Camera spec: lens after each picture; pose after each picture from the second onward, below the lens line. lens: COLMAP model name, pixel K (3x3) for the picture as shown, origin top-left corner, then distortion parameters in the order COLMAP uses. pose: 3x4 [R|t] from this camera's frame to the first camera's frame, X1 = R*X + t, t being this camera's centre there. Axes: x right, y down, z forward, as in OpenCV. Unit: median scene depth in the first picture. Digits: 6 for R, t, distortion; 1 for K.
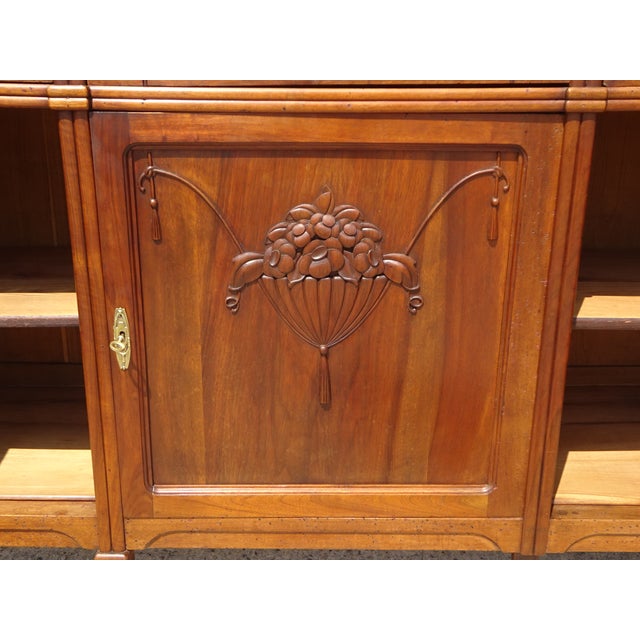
lens RADIAL K [[776.2, 0, 320.0], [0, 776.2, 320.0], [0, 0, 1]] dist [0.007604, 0.030653]
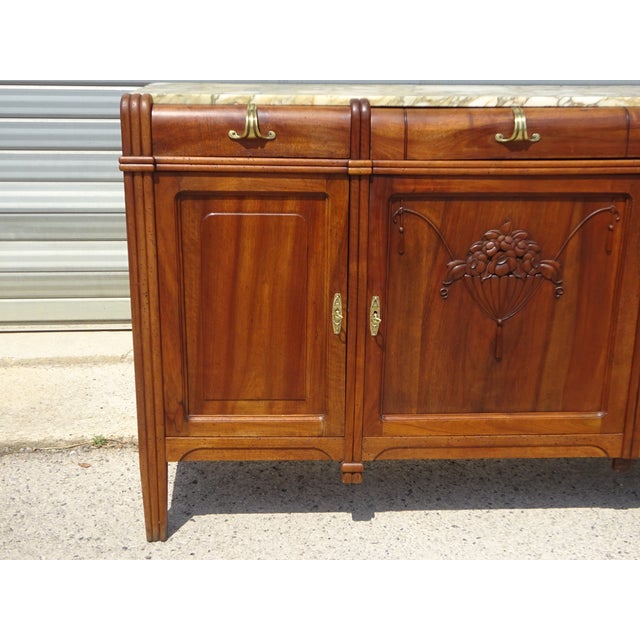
lens RADIAL K [[887.2, 0, 320.0], [0, 887.2, 320.0], [0, 0, 1]] dist [0.019757, 0.047173]
pose [[0.998697, -0.010849, 0.049858, -0.466202], [0.012102, 0.999617, -0.024892, 0.077571], [-0.049568, 0.025463, 0.998446, -0.799146]]
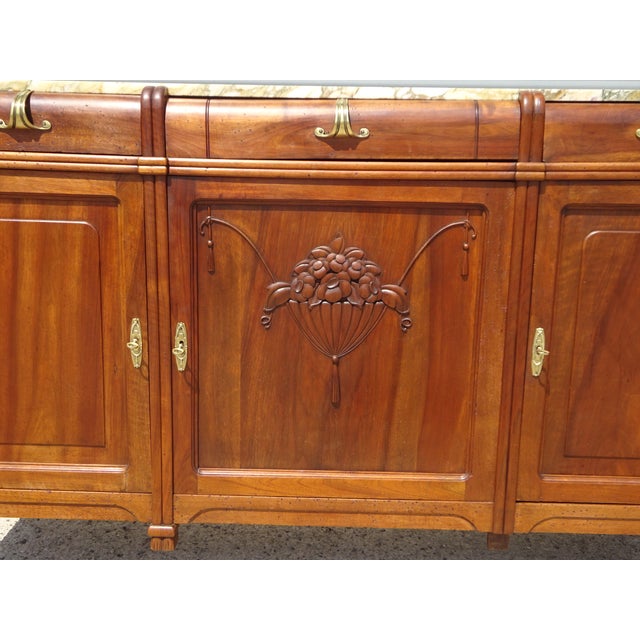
lens RADIAL K [[788.9, 0, 320.0], [0, 788.9, 320.0], [0, 0, 1]] dist [0.027577, 0.056901]
pose [[0.999623, 0.016322, -0.022077, 0.007722], [-0.018794, 0.992972, -0.116850, 0.133638], [0.020014, 0.117221, 0.992904, -0.328046]]
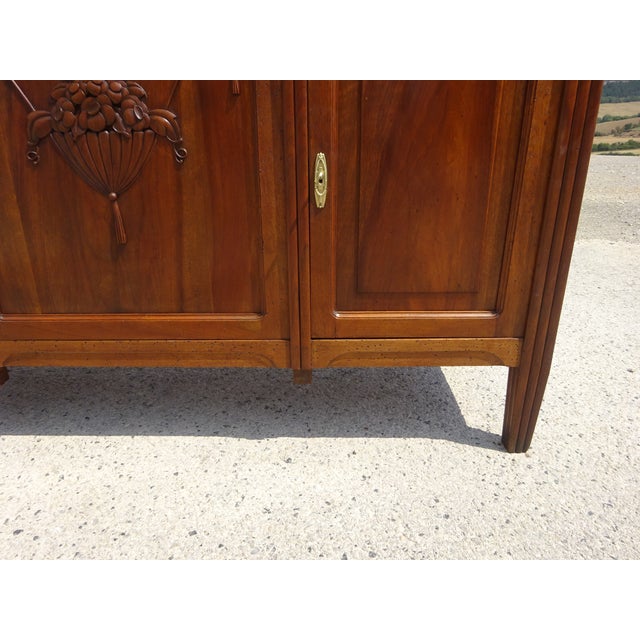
lens RADIAL K [[467.9, 0, 320.0], [0, 467.9, 320.0], [0, 0, 1]] dist [-0.006618, -0.001955]
pose [[0.999633, -0.005978, -0.026431, 0.369822], [0.006832, 0.999454, 0.032313, 0.222468], [0.026224, -0.032482, 0.999128, 0.270457]]
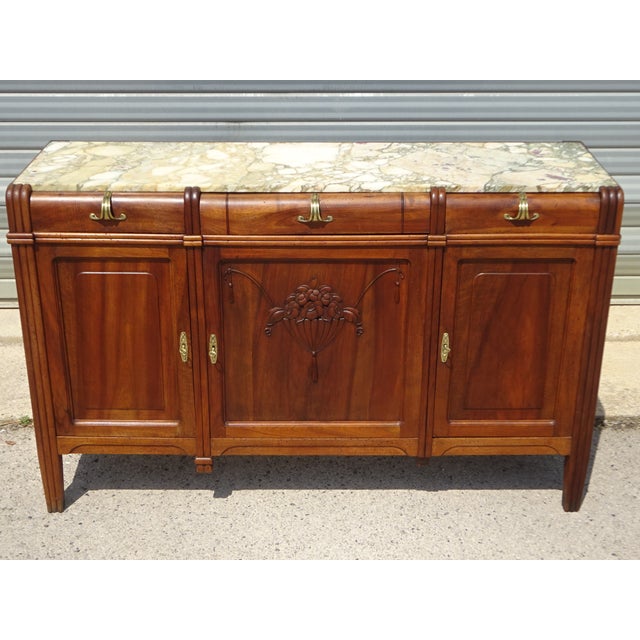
lens RADIAL K [[1012.3, 0, 320.0], [0, 1012.3, 320.0], [0, 0, 1]] dist [0.017019, 0.055154]
pose [[0.999998, -0.001533, -0.001437, 0.024995], [0.001663, 0.995470, 0.095061, -0.305977], [0.001284, -0.095063, 0.995470, -1.634534]]
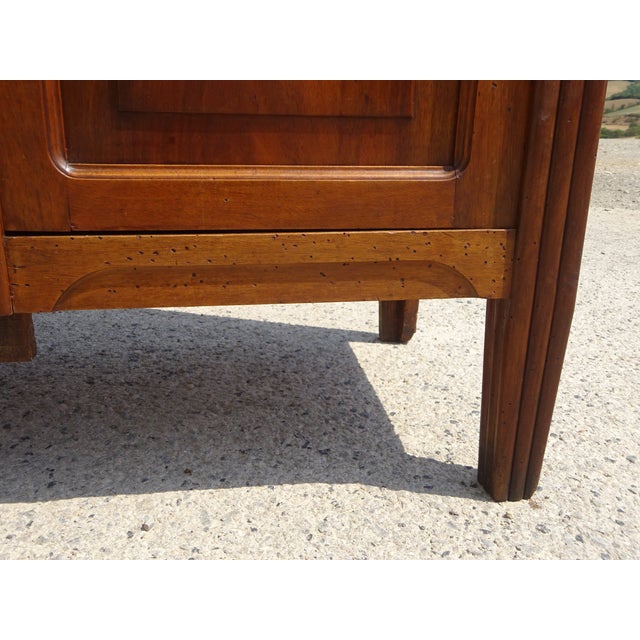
lens RADIAL K [[644.3, 0, 320.0], [0, 644.3, 320.0], [0, 0, 1]] dist [0.019678, 0.019372]
pose [[0.990426, -0.031369, 0.134436, 0.489259], [0.035655, 0.998926, -0.029588, 0.367525], [-0.133363, 0.034098, 0.990480, 0.638200]]
